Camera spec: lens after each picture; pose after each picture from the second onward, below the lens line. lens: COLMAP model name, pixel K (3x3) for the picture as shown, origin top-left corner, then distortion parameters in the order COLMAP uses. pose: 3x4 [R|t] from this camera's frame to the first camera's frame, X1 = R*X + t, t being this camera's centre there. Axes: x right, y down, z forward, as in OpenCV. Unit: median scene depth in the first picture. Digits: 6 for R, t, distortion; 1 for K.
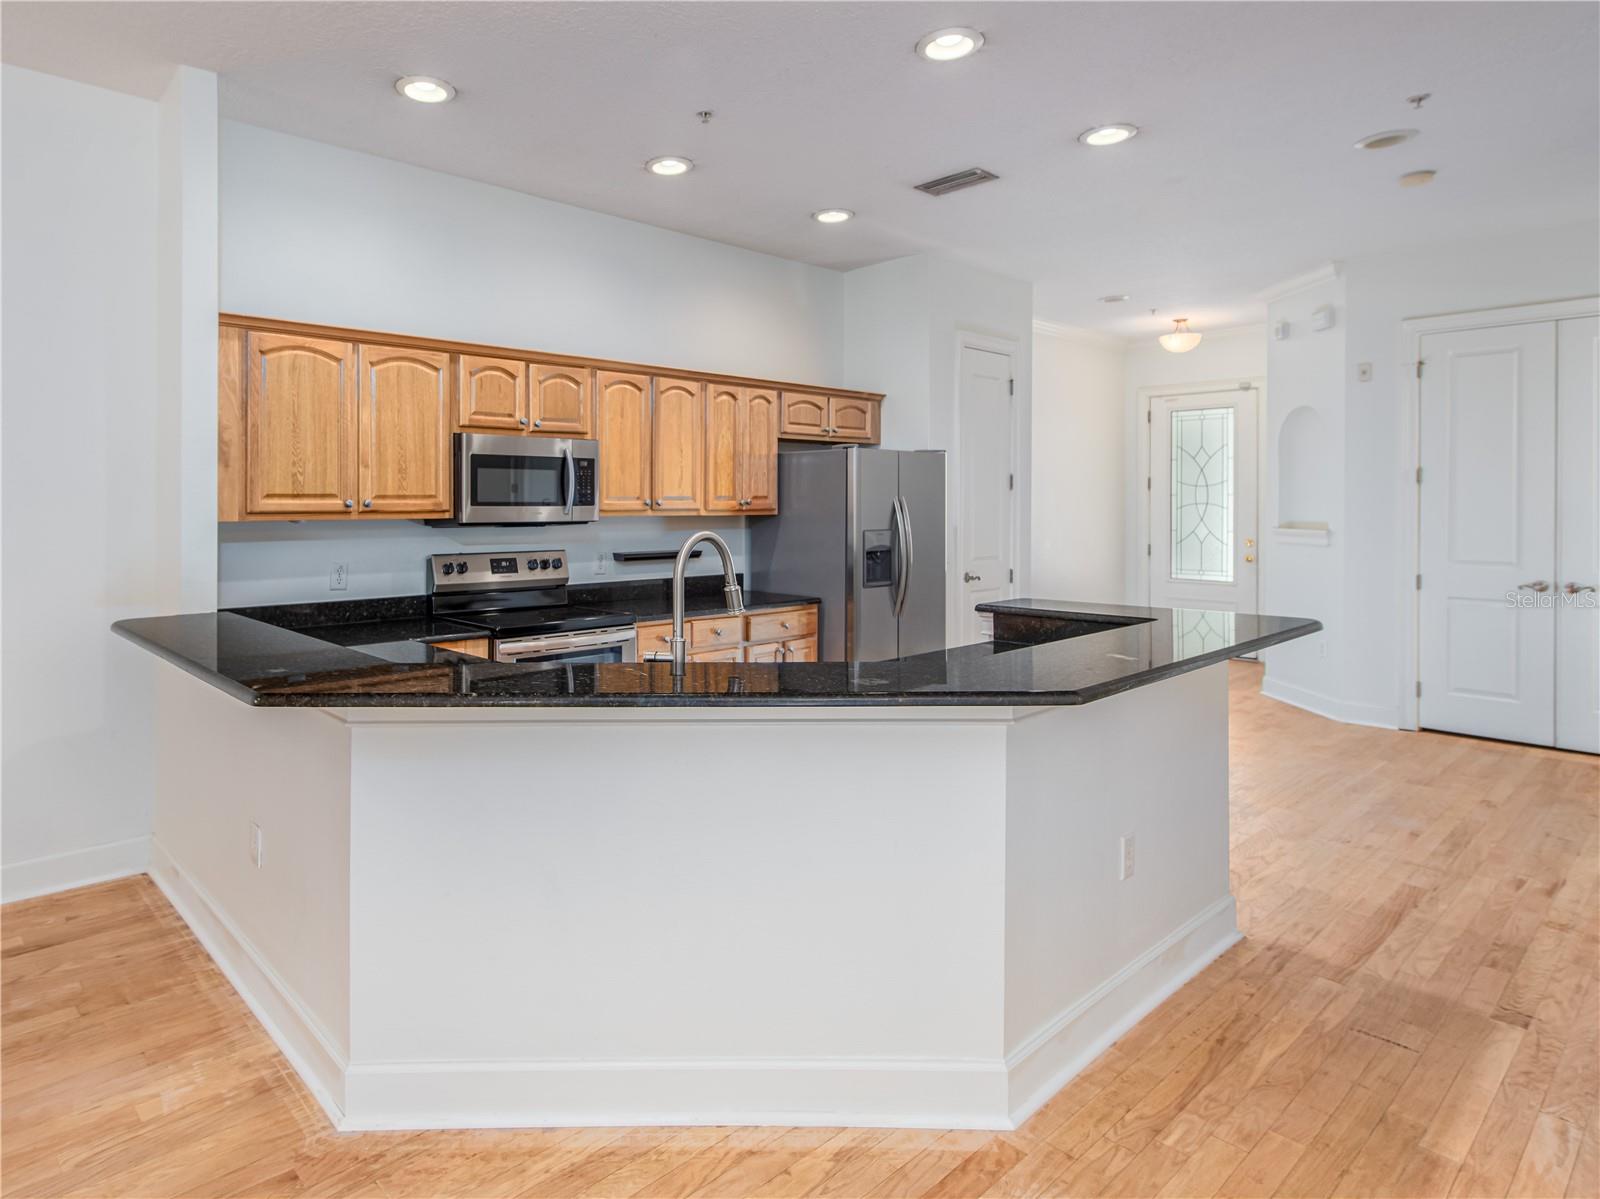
lens RADIAL K [[935.5, 0, 665.2], [0, 935.5, 507.8], [0, 0, 1]] dist [0.004894, -0.004848]
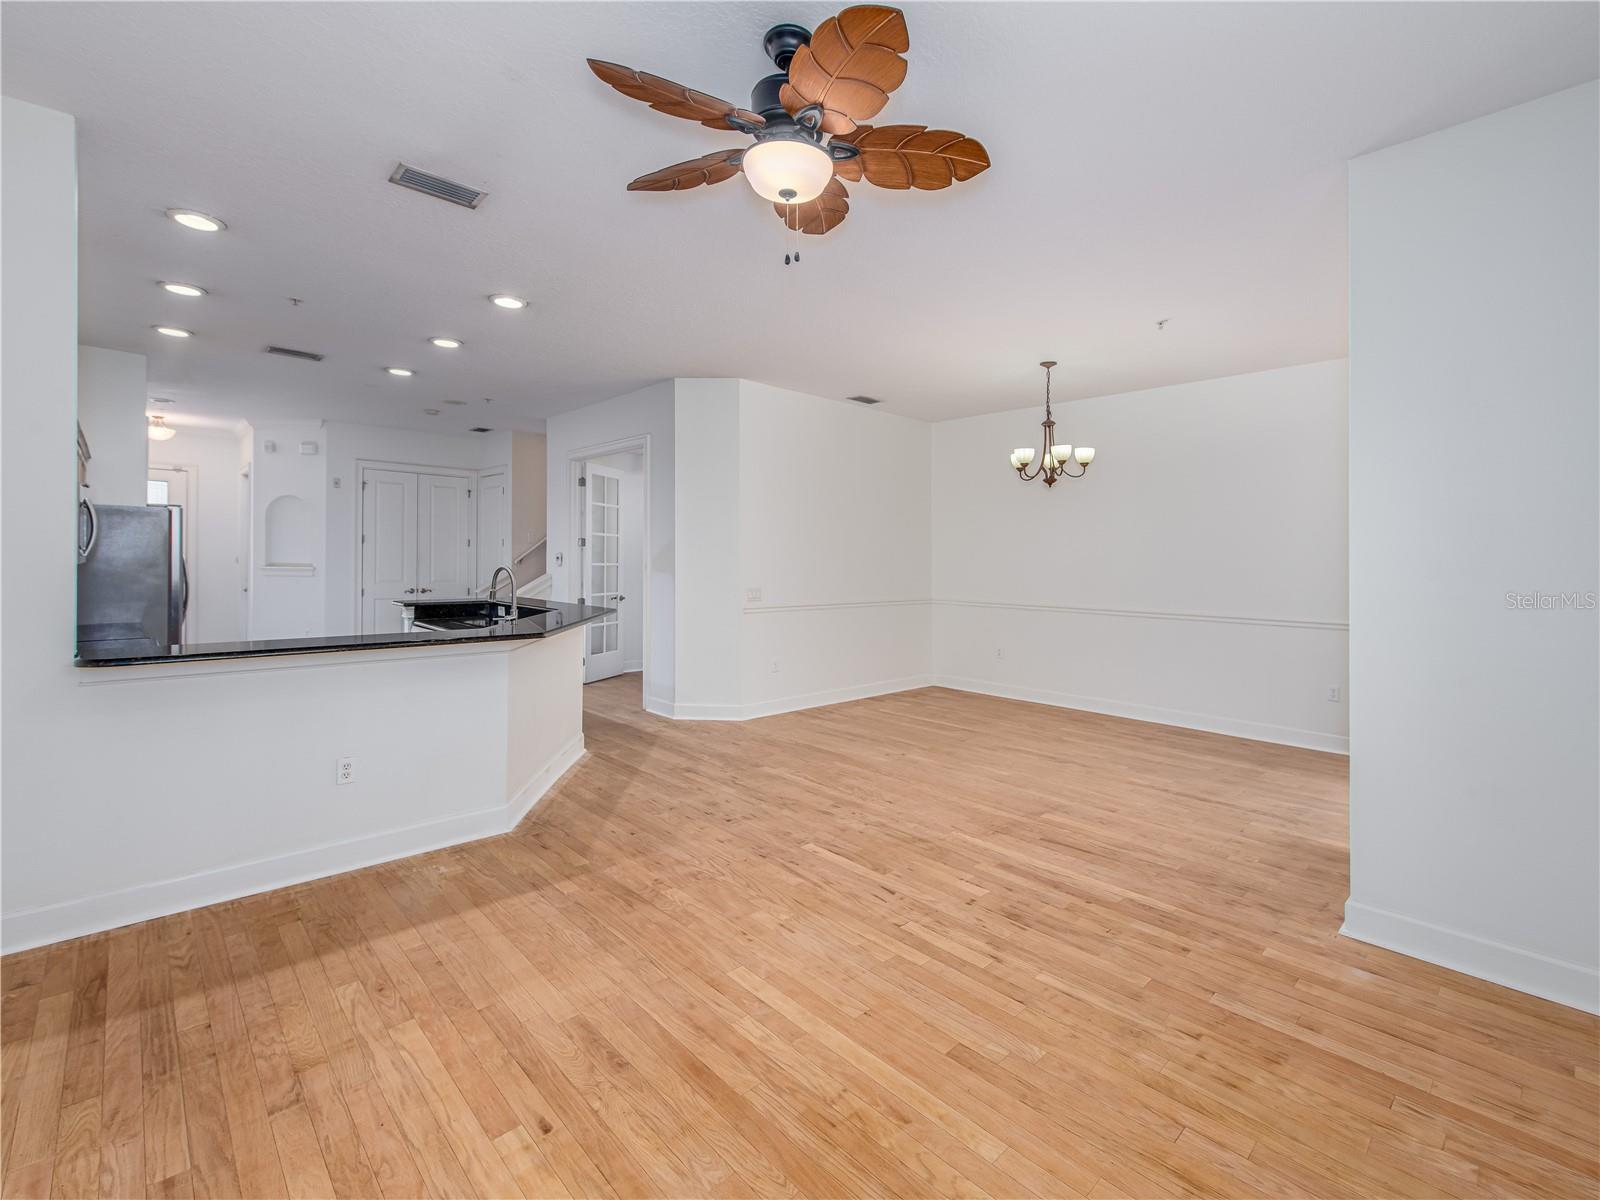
lens RADIAL K [[723.5, 0, 795.1], [0, 723.5, 588.5], [0, 0, 1]] dist [0.000301, -0.001710]
pose [[-0.040243, -0.040107, 0.998385, -1.010357], [-0.011789, 0.999144, 0.039662, -0.001375], [-0.999120, -0.010174, -0.040681, 0.185623]]
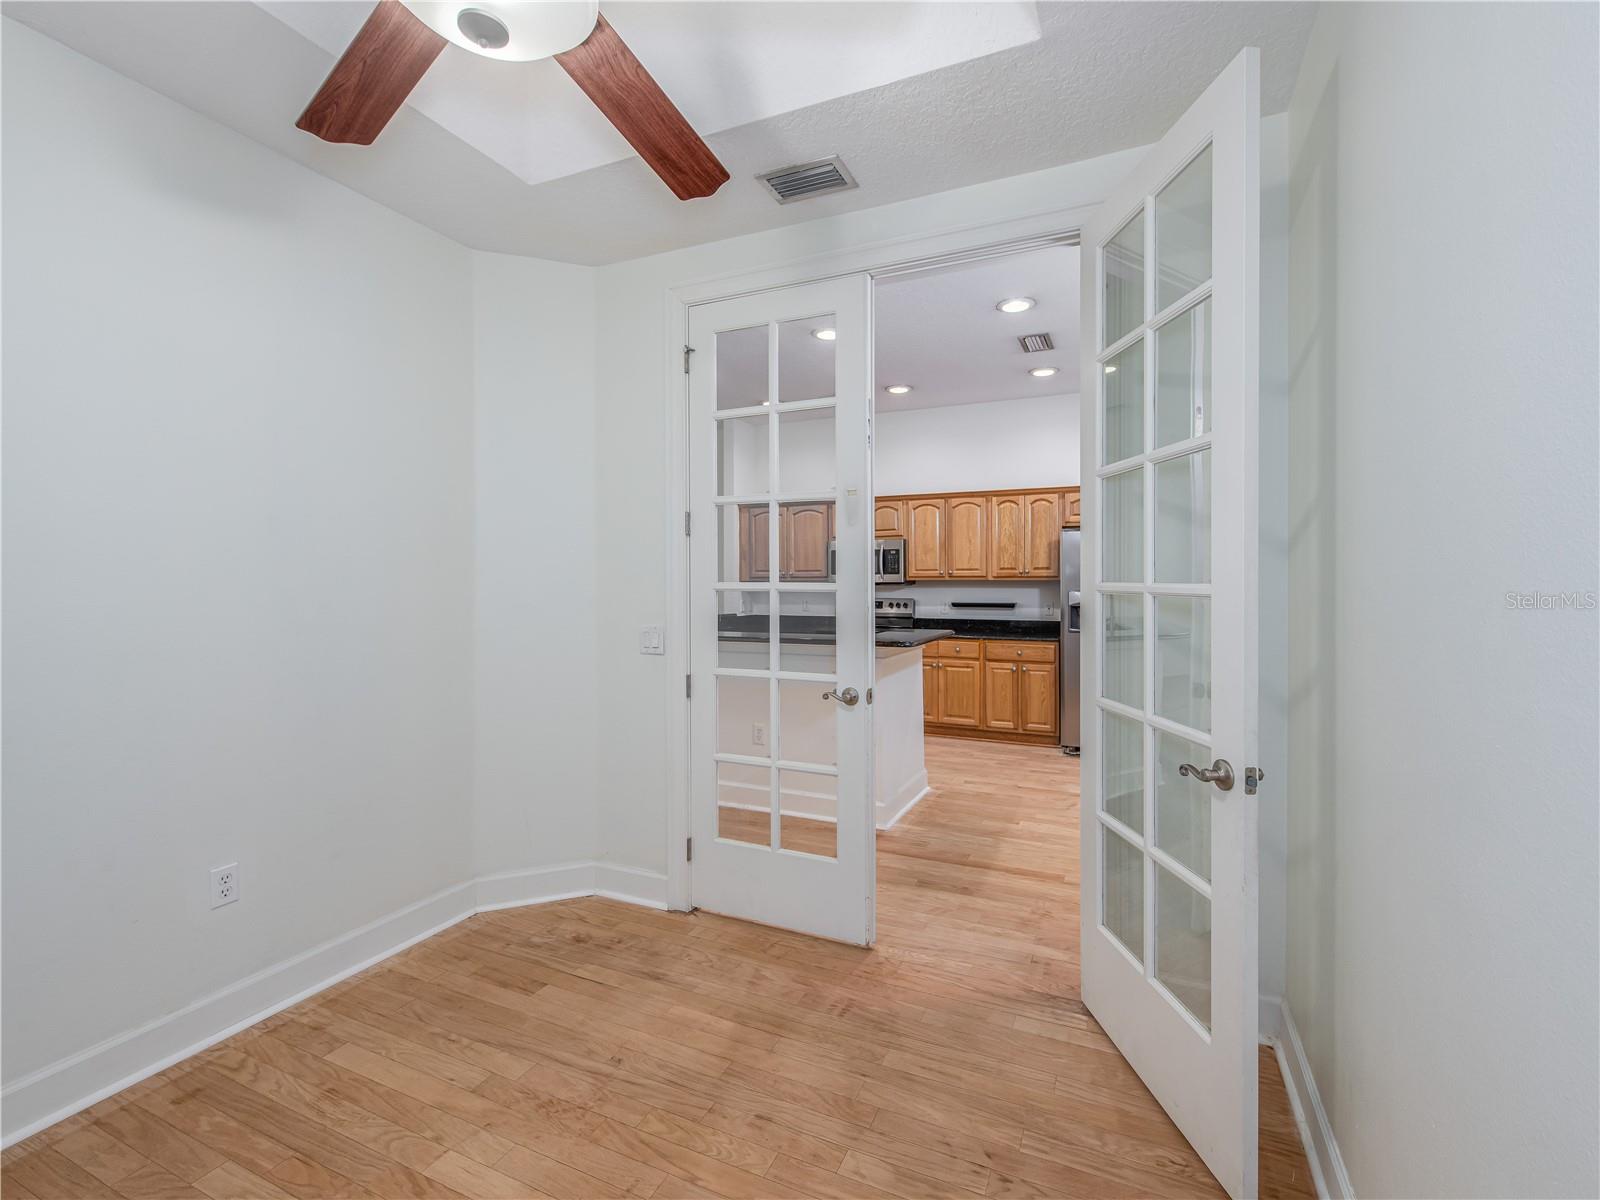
lens RADIAL K [[723.5, 0, 812.6], [0, 723.5, 575.3], [0, 0, 1]] dist [0.000301, -0.001710]
pose [[0.436916, -0.000412, -0.899502, 1.189257], [0.004500, 0.999988, 0.001727, -0.003668], [0.899491, -0.004803, 0.436913, 0.216253]]
